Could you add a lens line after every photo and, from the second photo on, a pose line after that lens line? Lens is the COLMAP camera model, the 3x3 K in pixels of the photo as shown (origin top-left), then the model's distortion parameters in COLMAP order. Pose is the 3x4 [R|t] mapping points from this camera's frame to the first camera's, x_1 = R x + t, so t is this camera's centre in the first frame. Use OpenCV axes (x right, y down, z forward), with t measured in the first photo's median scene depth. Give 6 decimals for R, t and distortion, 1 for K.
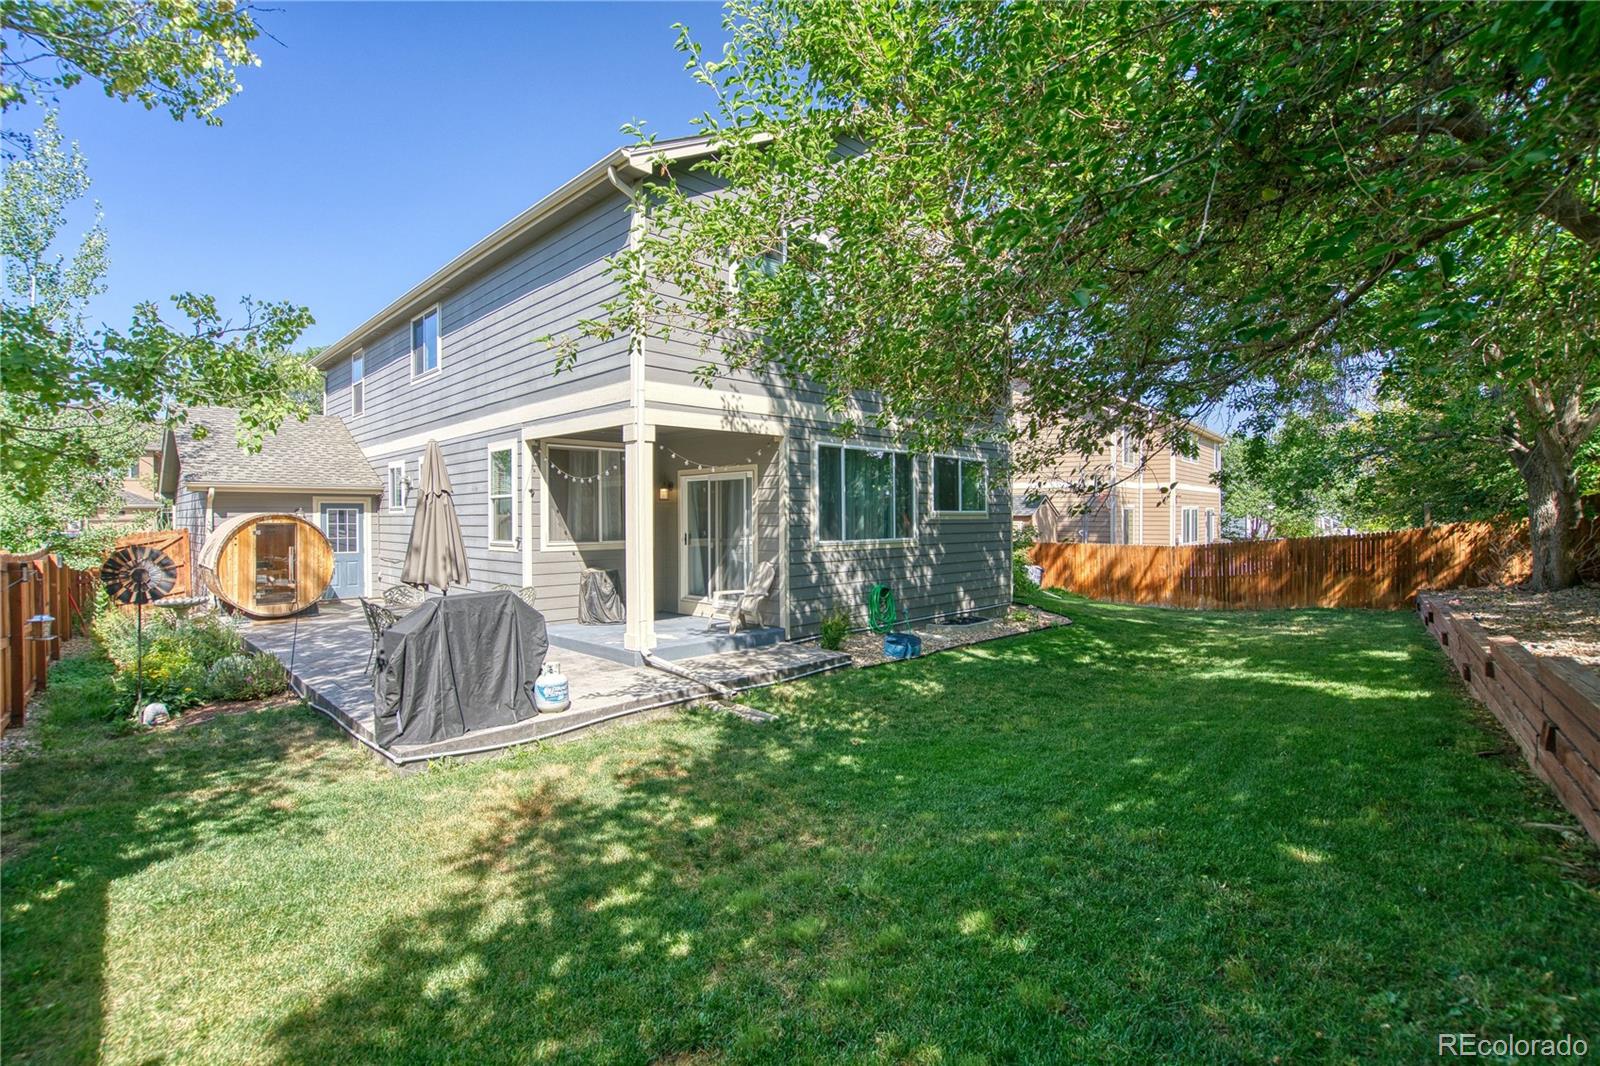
lens RADIAL K [[727.8, 0, 800.1], [0, 727.8, 527.9], [0, 0, 1]] dist [-0.051914, 0.018849]
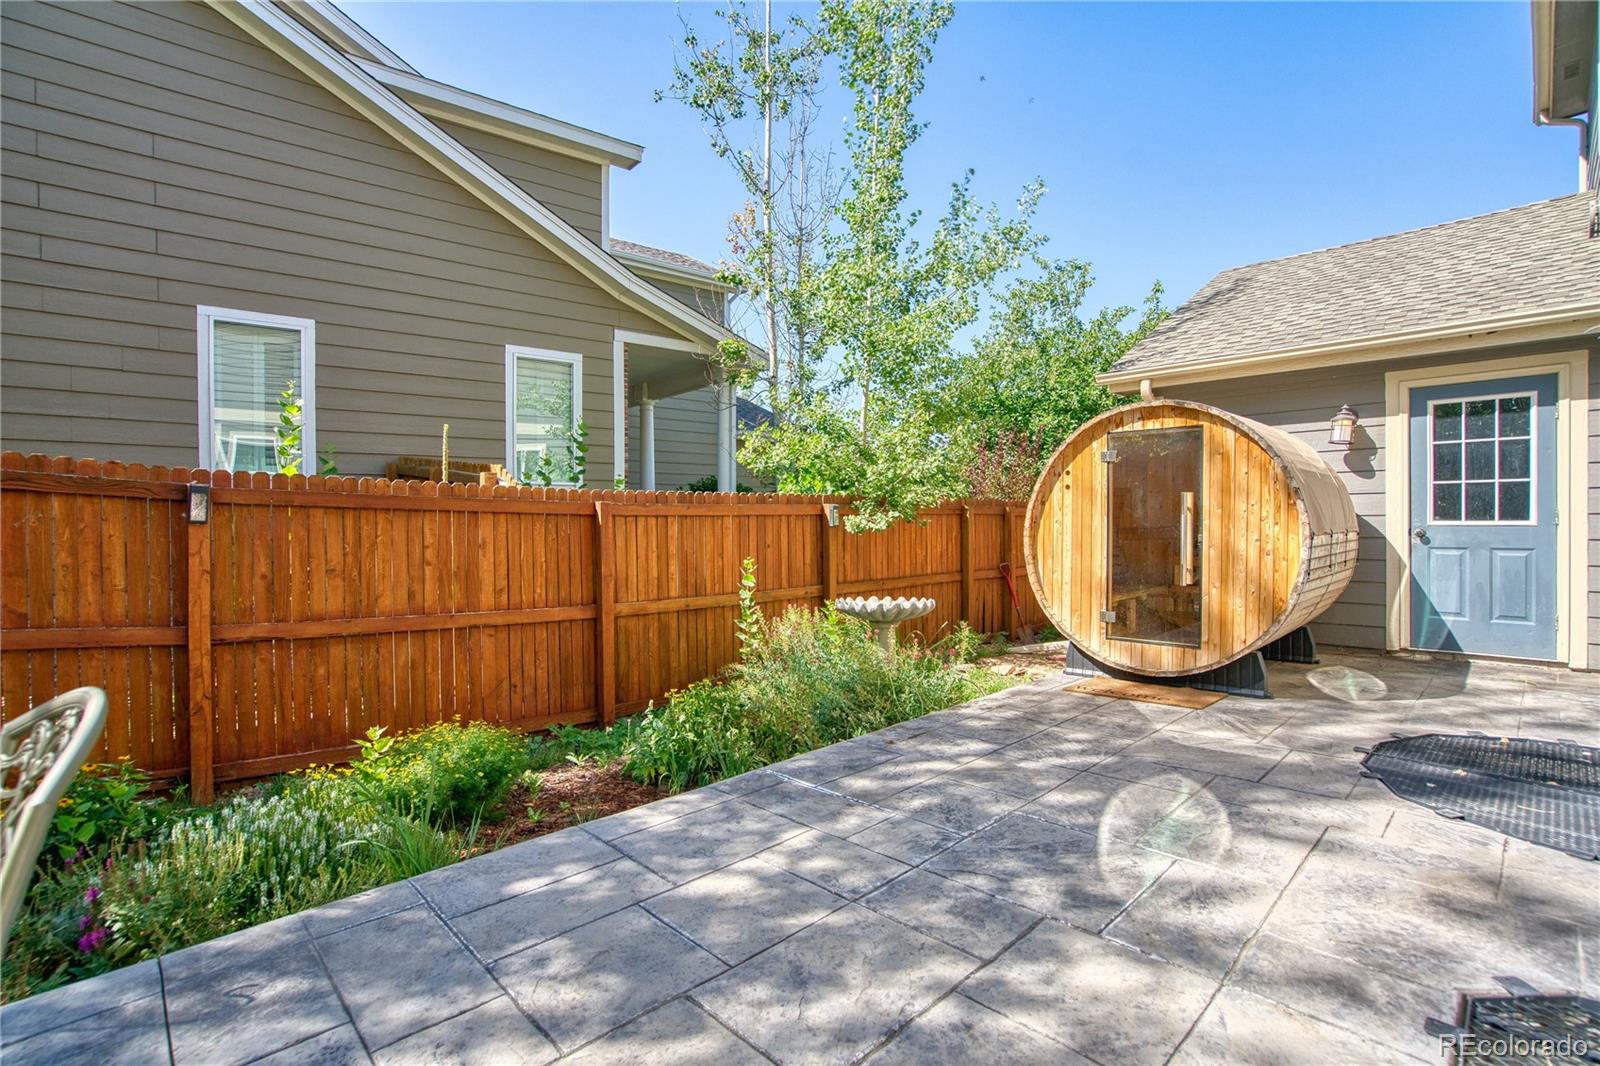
lens RADIAL K [[727.8, 0, 800.1], [0, 727.8, 527.9], [0, 0, 1]] dist [-0.051914, 0.018849]
pose [[-0.028260, 0.014723, -0.999492, -0.338896], [-0.002136, 0.999888, 0.014789, 0.038864], [0.999598, 0.002553, -0.028226, 0.801622]]
